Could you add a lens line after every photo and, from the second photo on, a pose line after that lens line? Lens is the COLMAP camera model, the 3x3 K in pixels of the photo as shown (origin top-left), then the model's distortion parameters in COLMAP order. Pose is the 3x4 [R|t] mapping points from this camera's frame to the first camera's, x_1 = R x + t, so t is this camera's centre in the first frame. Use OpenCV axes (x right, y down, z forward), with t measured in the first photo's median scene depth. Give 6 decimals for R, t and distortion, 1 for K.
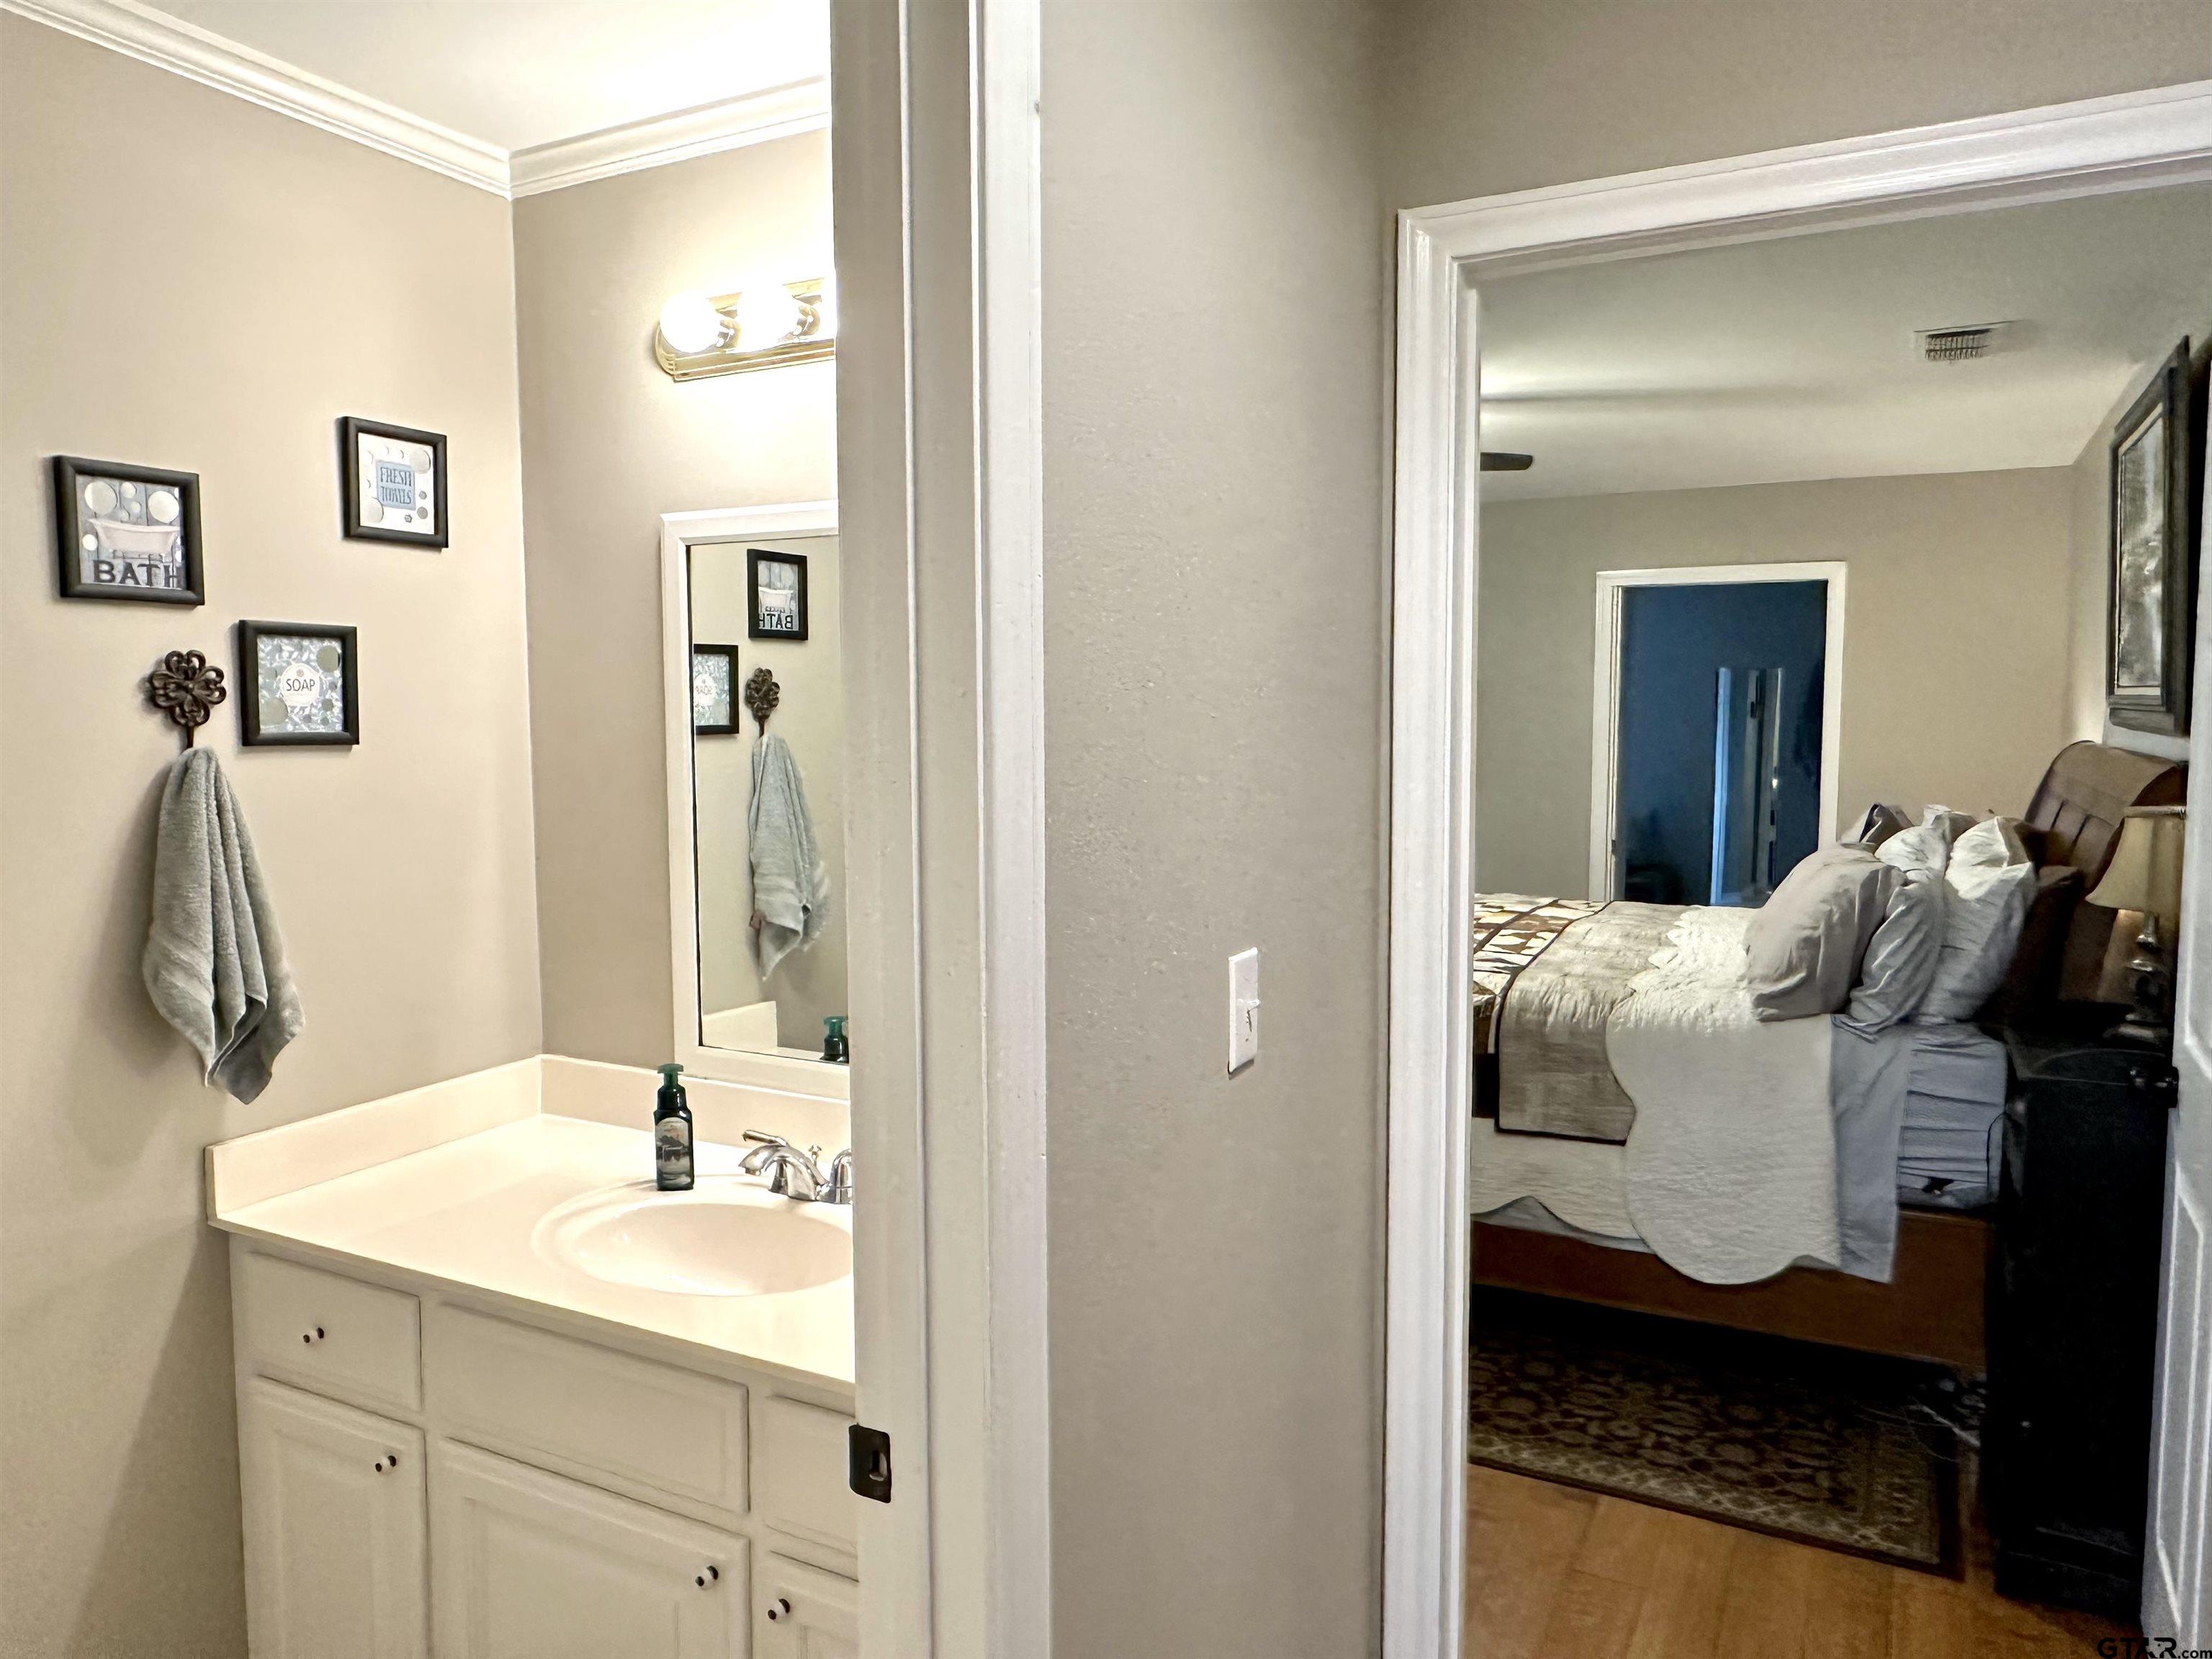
lens RADIAL K [[1511.2, 0, 1106.0], [0, 1511.2, 829.5], [0, 0, 1]] dist [-0.005135, -0.001387]
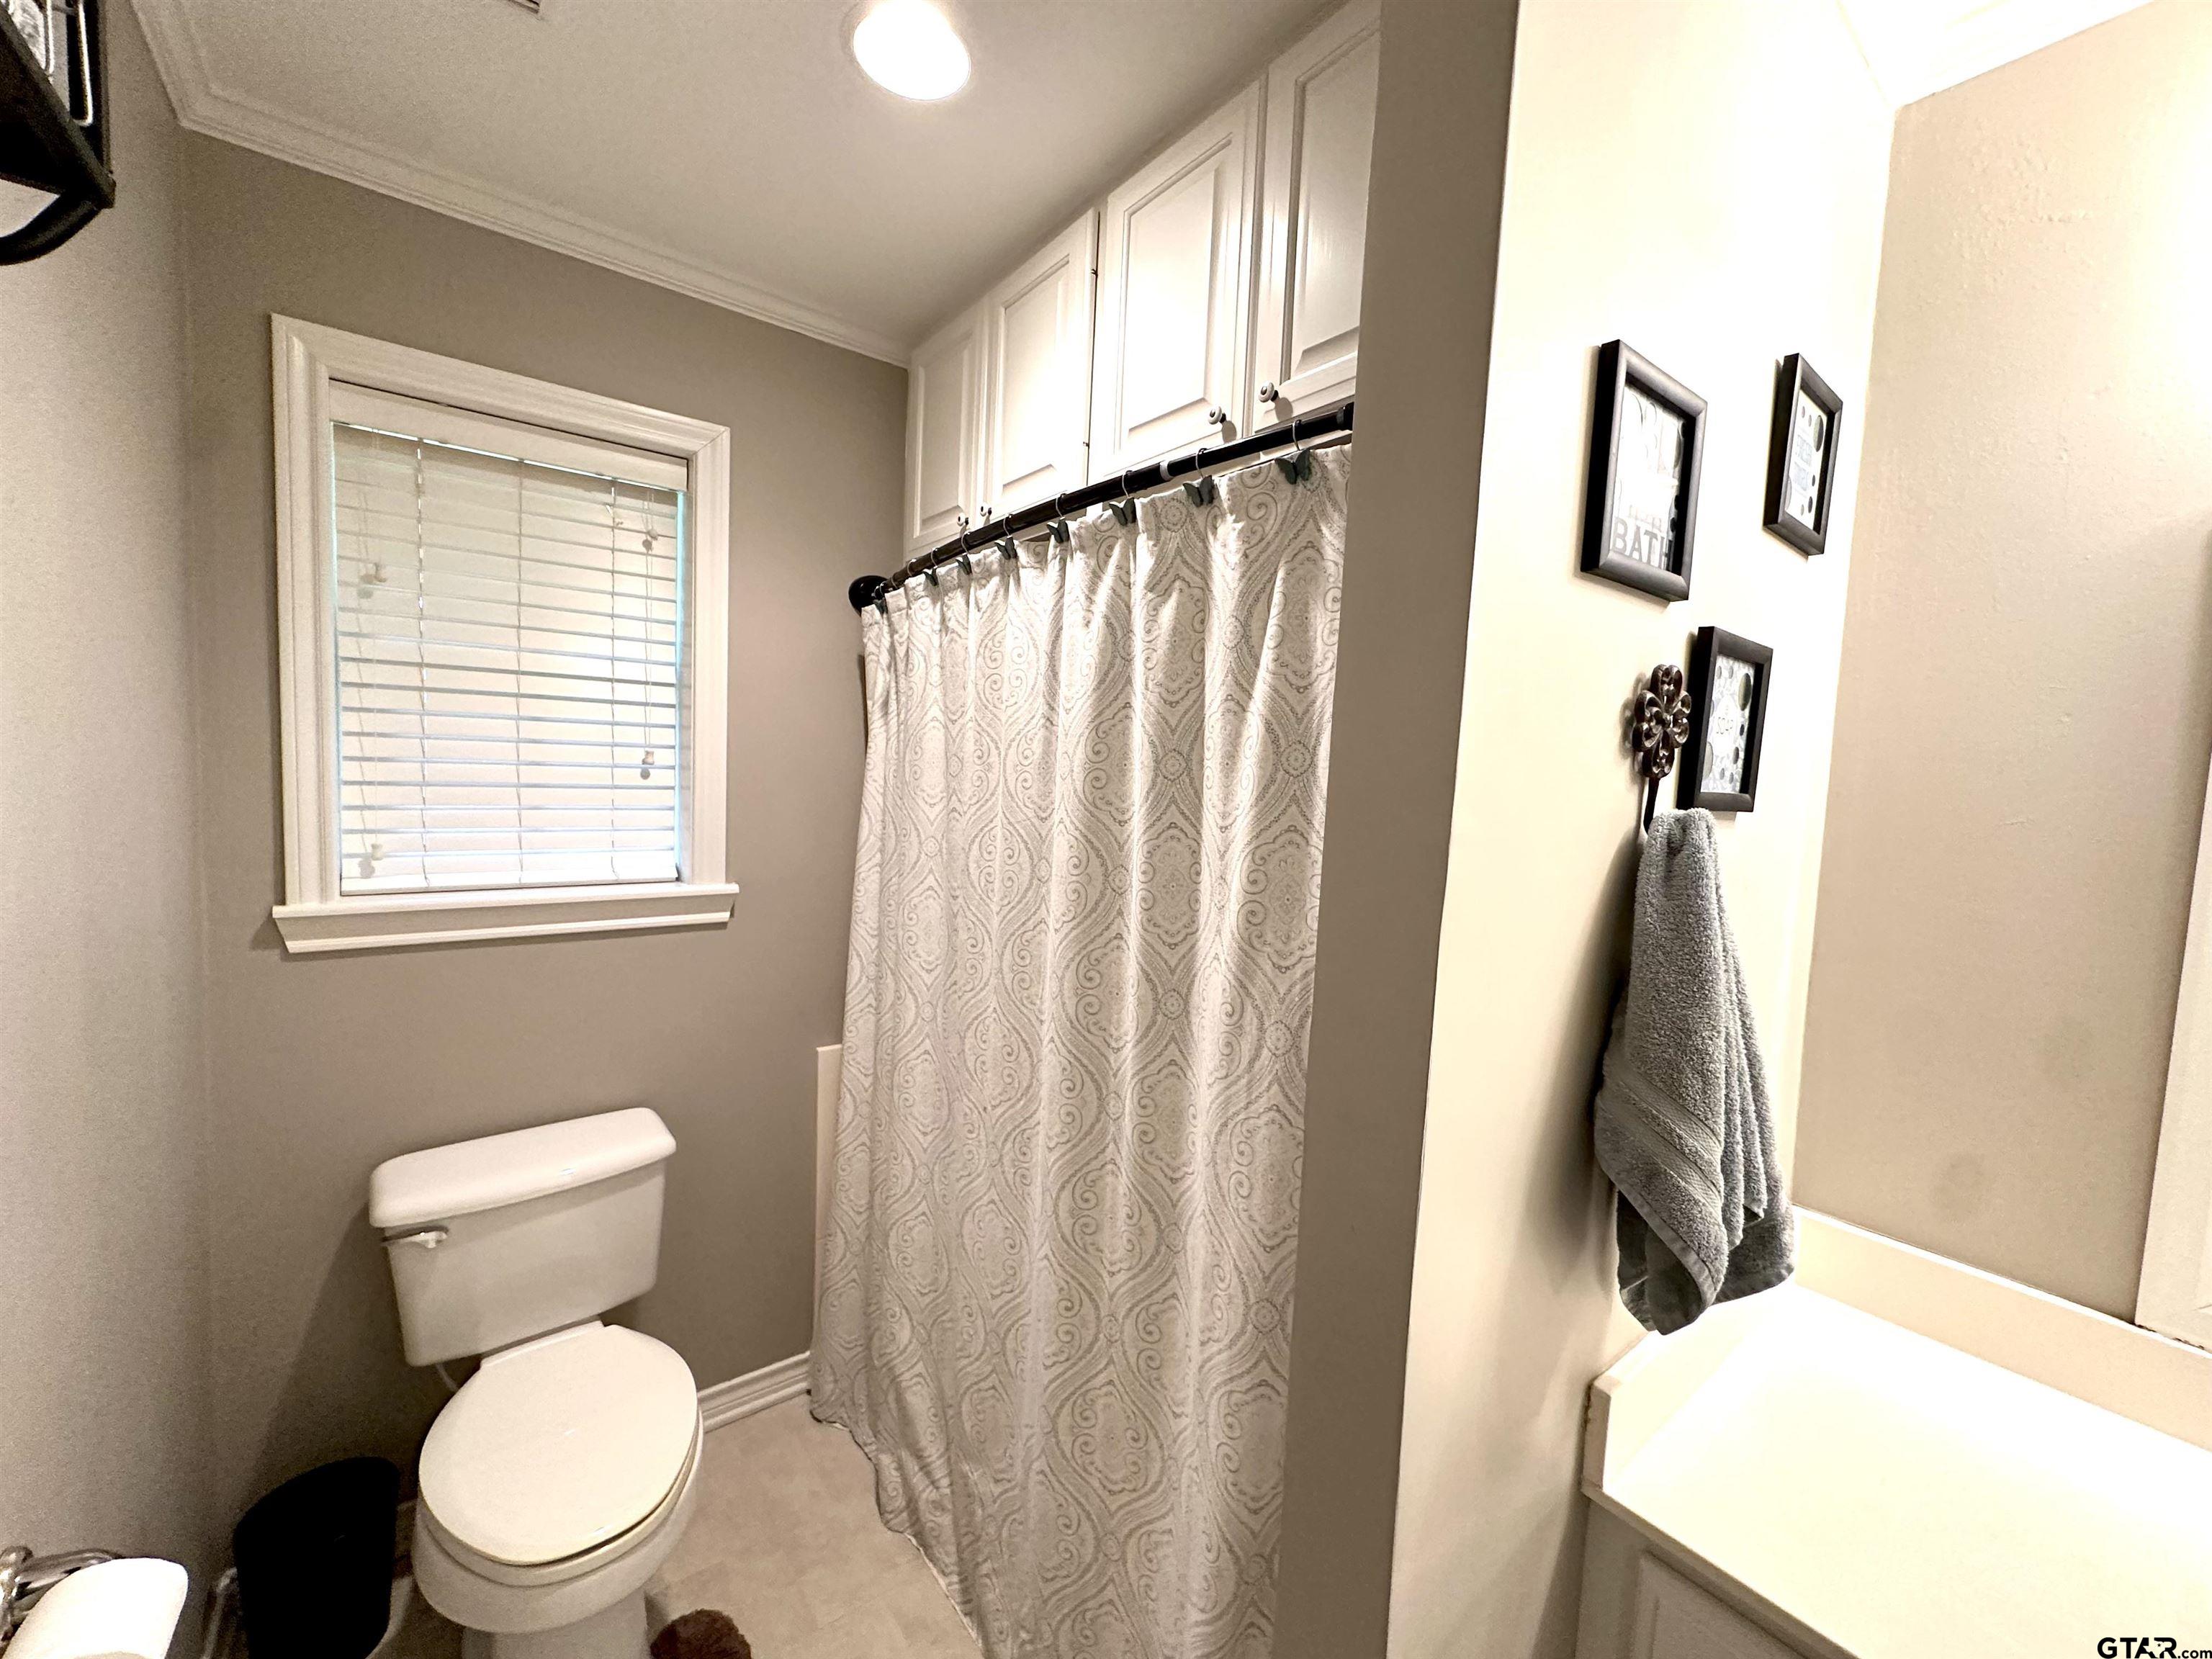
lens RADIAL K [[891.9, 0, 1106.0], [0, 891.9, 829.5], [0, 0, 1]] dist [-0.002282, -0.000094]
pose [[0.903203, 0.072156, -0.423105, -0.644600], [-0.079789, 0.996812, -0.000330, -0.025410], [0.421732, 0.034057, 0.906081, 0.523386]]
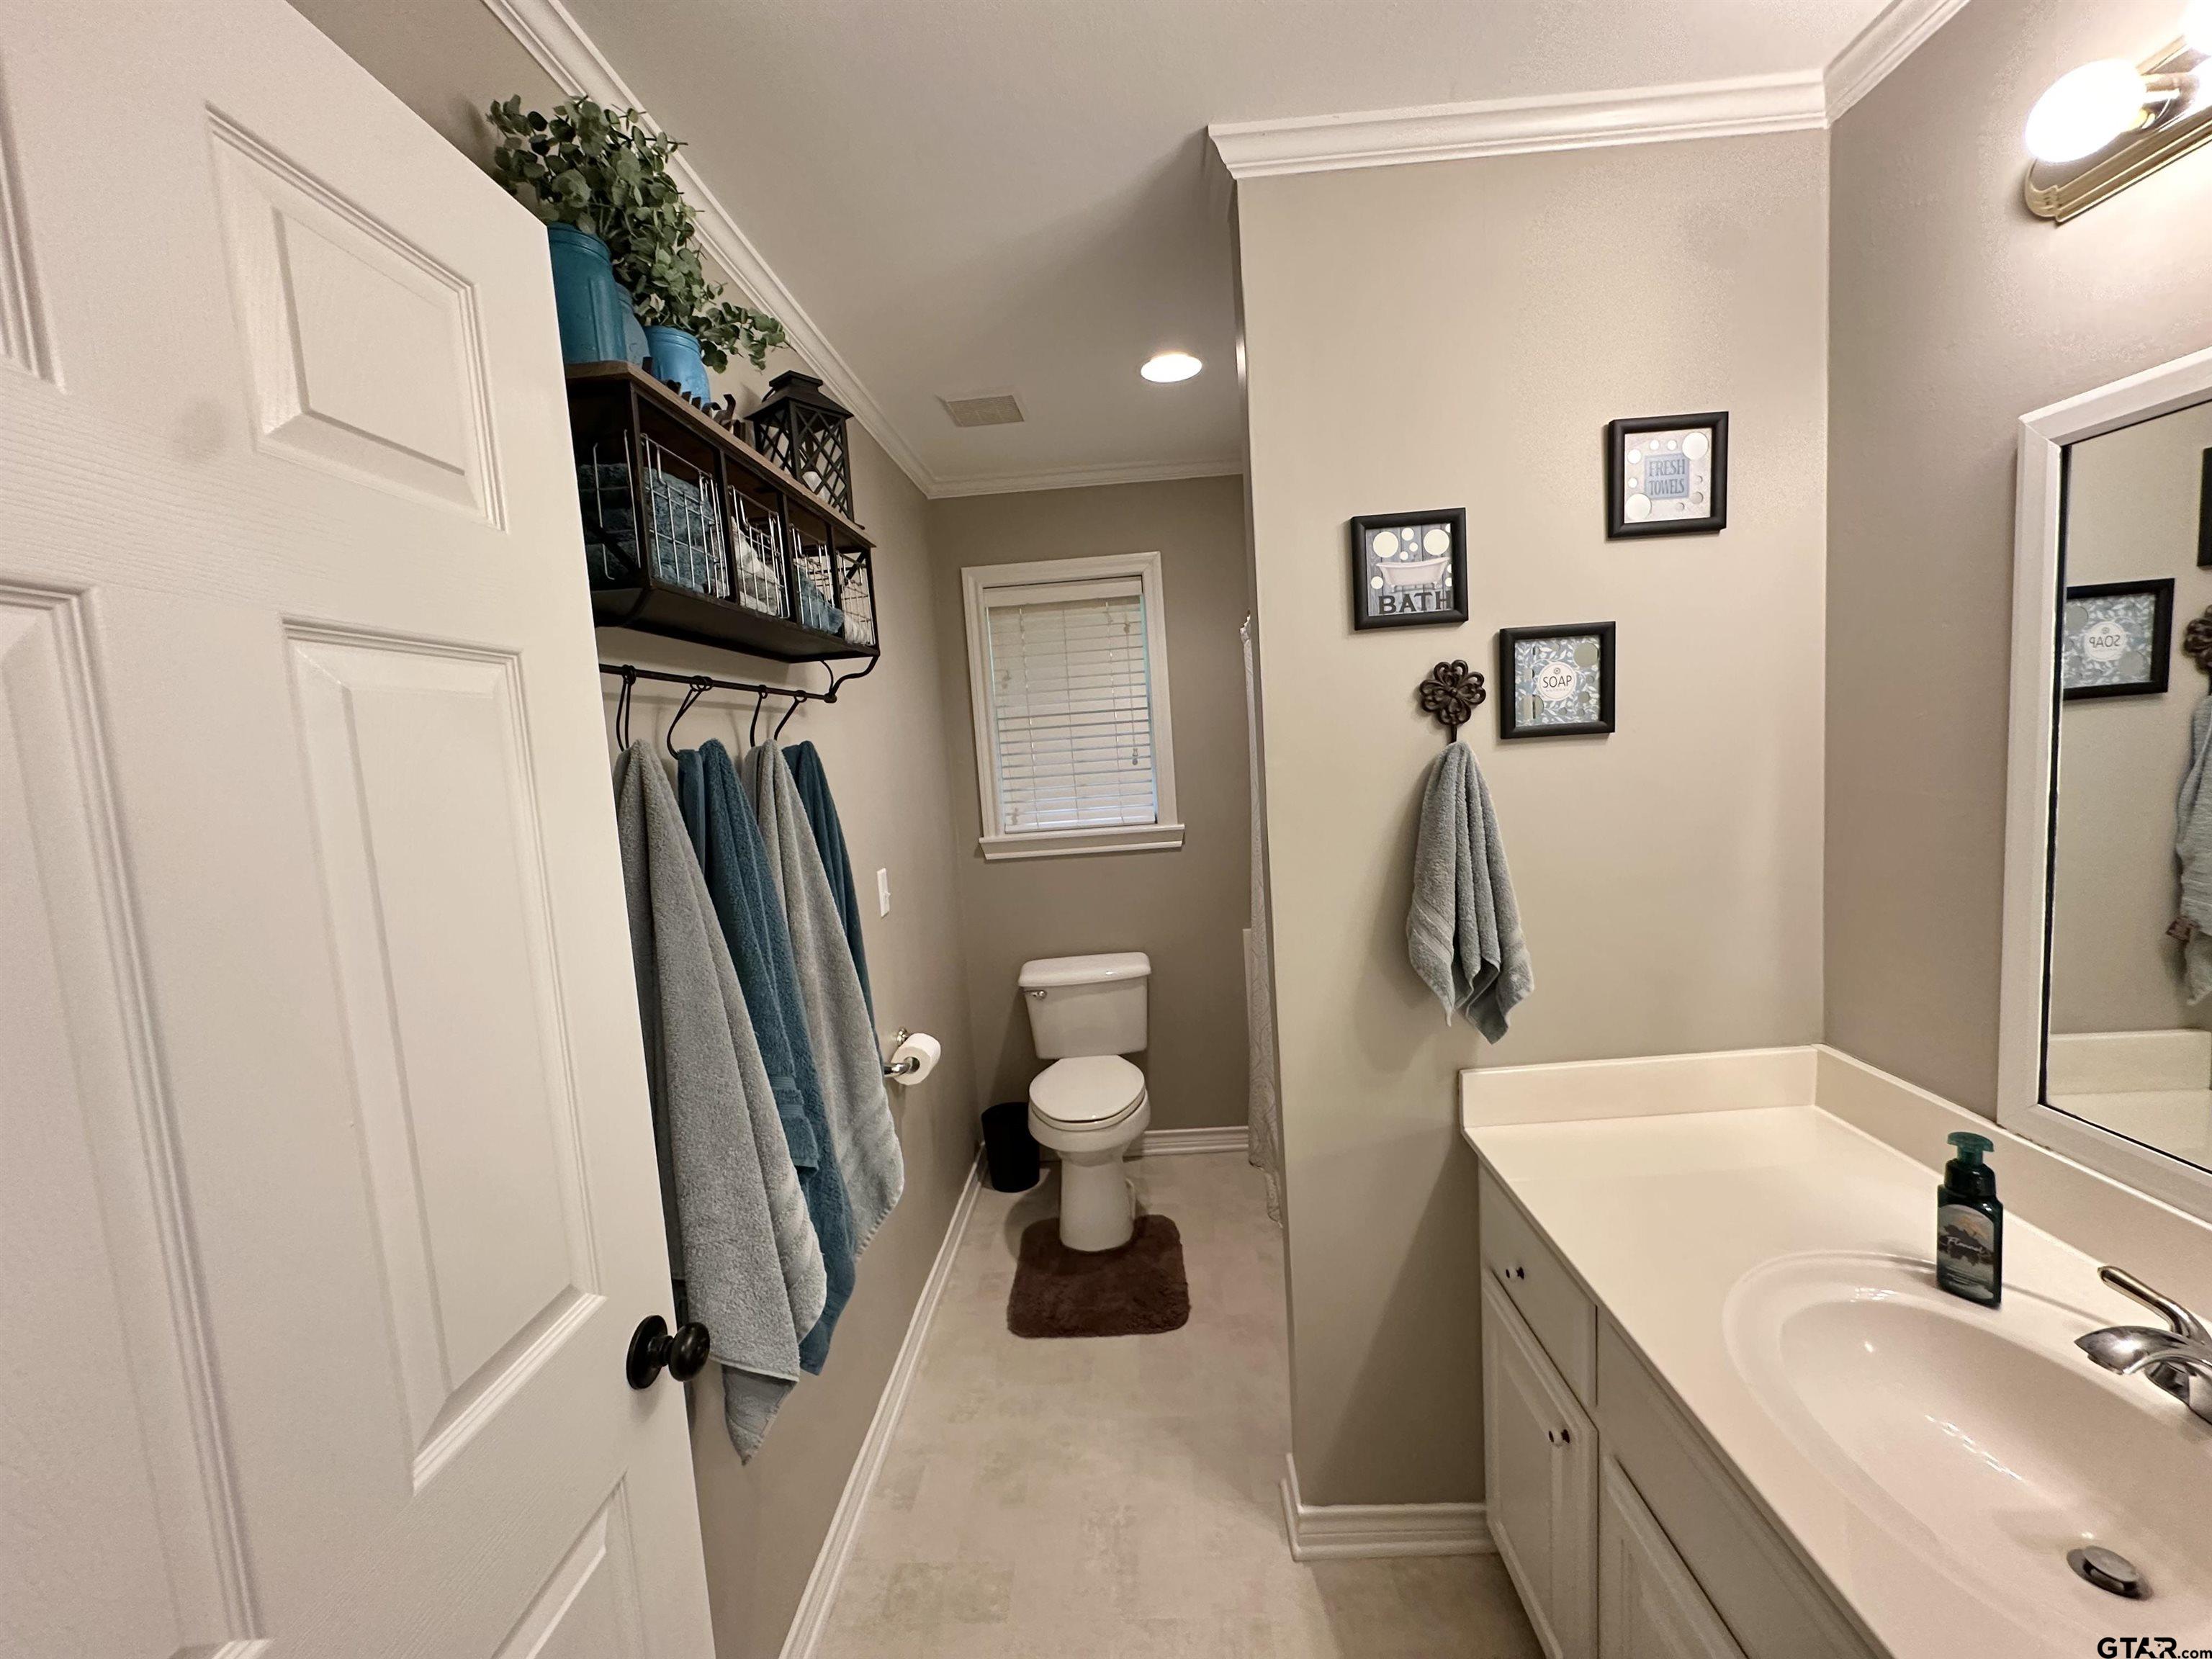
lens RADIAL K [[883.4, 0, 1103.8], [0, 883.4, 829.2], [0, 0, 1]] dist [-0.002458, 0.000609]
pose [[0.423649, 0.062954, -0.903636, -0.083935], [-0.002521, 0.997660, 0.068322, -0.032115], [0.905823, -0.026666, 0.422816, 0.438175]]
